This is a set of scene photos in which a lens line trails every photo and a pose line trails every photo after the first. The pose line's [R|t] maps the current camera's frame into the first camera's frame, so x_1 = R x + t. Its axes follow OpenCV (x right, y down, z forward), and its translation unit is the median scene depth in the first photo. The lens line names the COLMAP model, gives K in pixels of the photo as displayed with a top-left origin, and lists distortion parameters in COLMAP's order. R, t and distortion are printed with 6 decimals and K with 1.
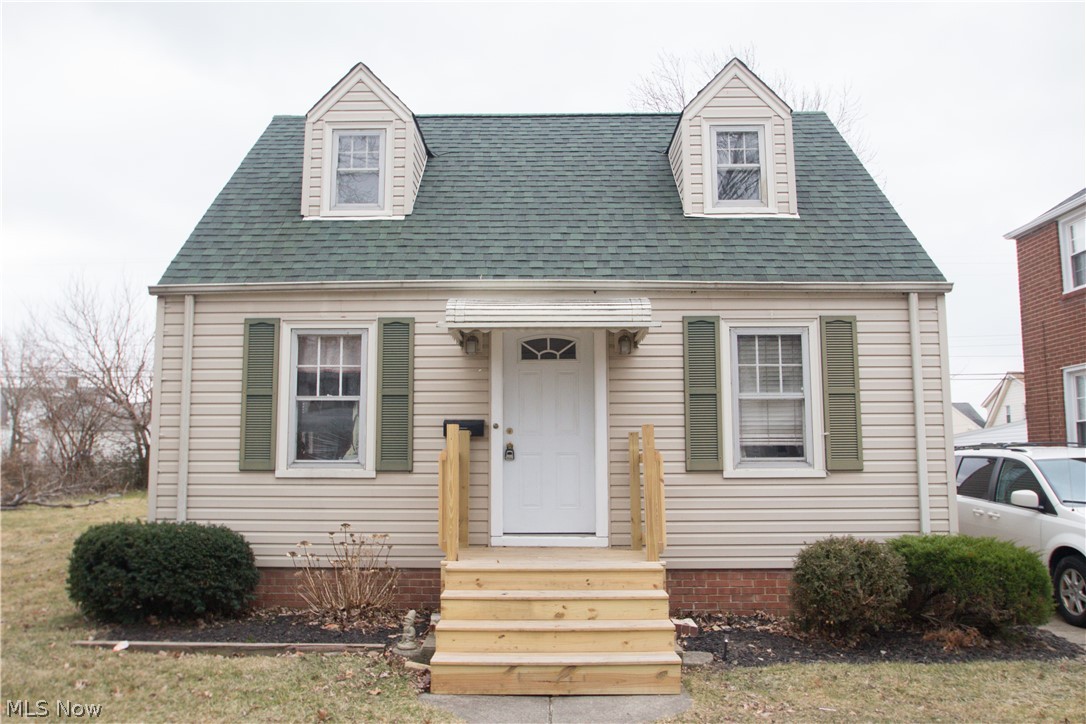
lens RADIAL K [[819.9, 0, 543.5], [0, 819.9, 371.3], [0, 0, 1]] dist [-0.049683, 0.004218]
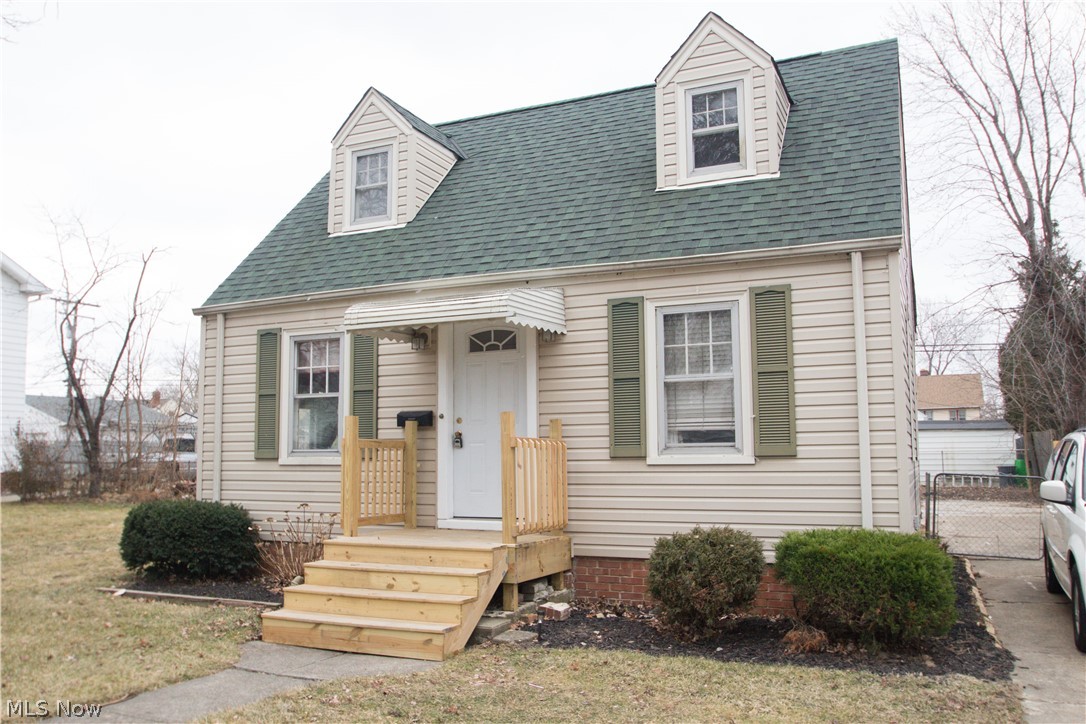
lens RADIAL K [[914.5, 0, 542.4], [0, 914.5, 352.8], [0, 0, 1]] dist [-0.066766, 0.015731]
pose [[0.909445, -0.052353, -0.412514, 0.554358], [0.052855, 0.998550, -0.010202, 0.003255], [0.412450, -0.012525, 0.910894, -0.030242]]
